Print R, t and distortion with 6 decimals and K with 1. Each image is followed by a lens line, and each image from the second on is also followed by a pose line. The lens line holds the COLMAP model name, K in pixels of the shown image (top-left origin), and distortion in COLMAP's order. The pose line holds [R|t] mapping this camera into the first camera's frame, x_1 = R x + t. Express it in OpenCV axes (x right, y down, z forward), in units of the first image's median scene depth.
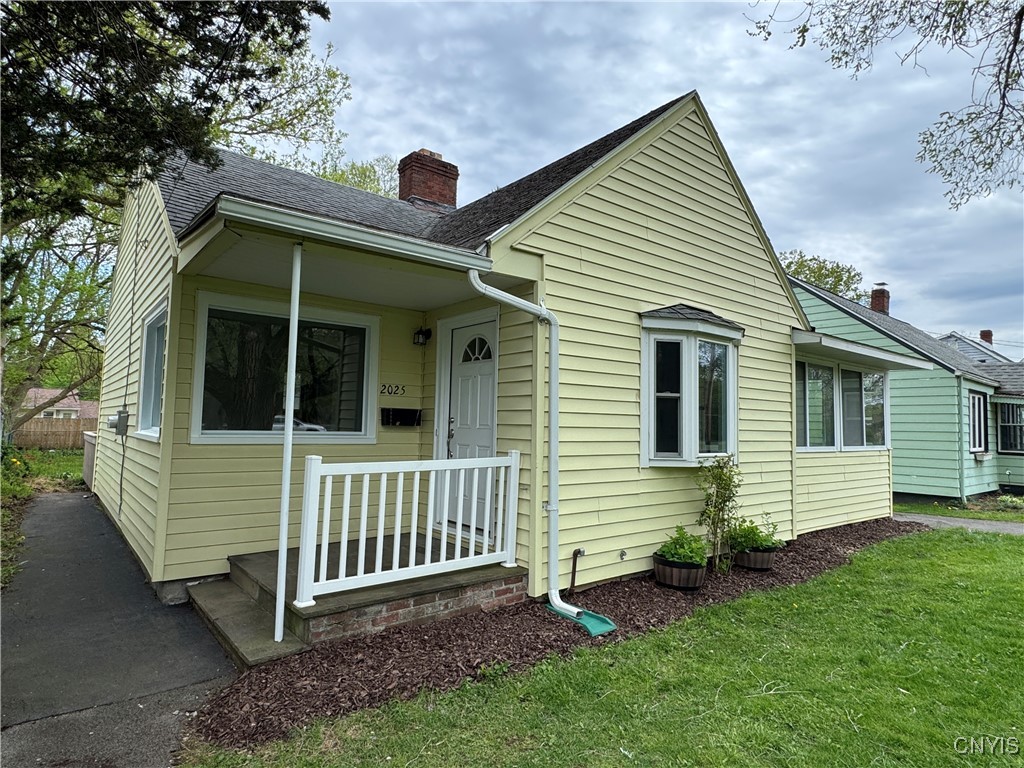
lens RADIAL K [[588.8, 0, 513.0], [0, 588.8, 382.4], [0, 0, 1]] dist [0.003171, 0.001257]
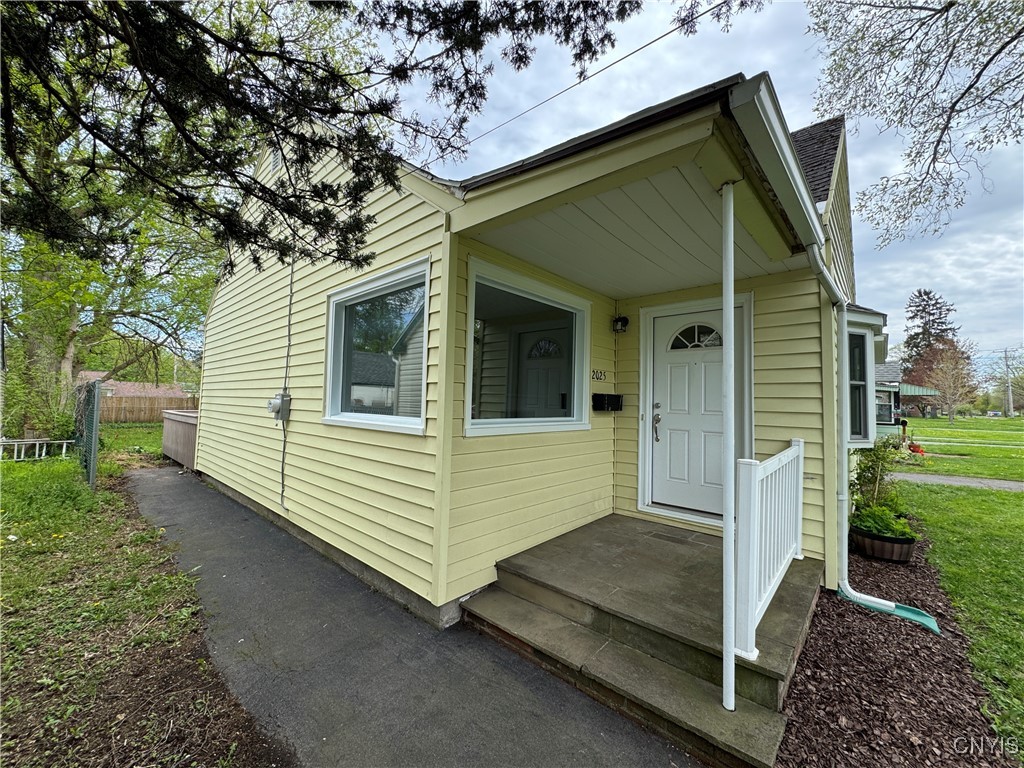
lens RADIAL K [[408.2, 0, 512.9], [0, 408.2, 382.8], [0, 0, 1]] dist [-0.002892, 0.000045]
pose [[0.986208, 0.009001, 0.165268, -0.472029], [-0.013554, 0.999558, 0.026442, 0.009119], [-0.164957, -0.028317, 0.985894, 0.339335]]
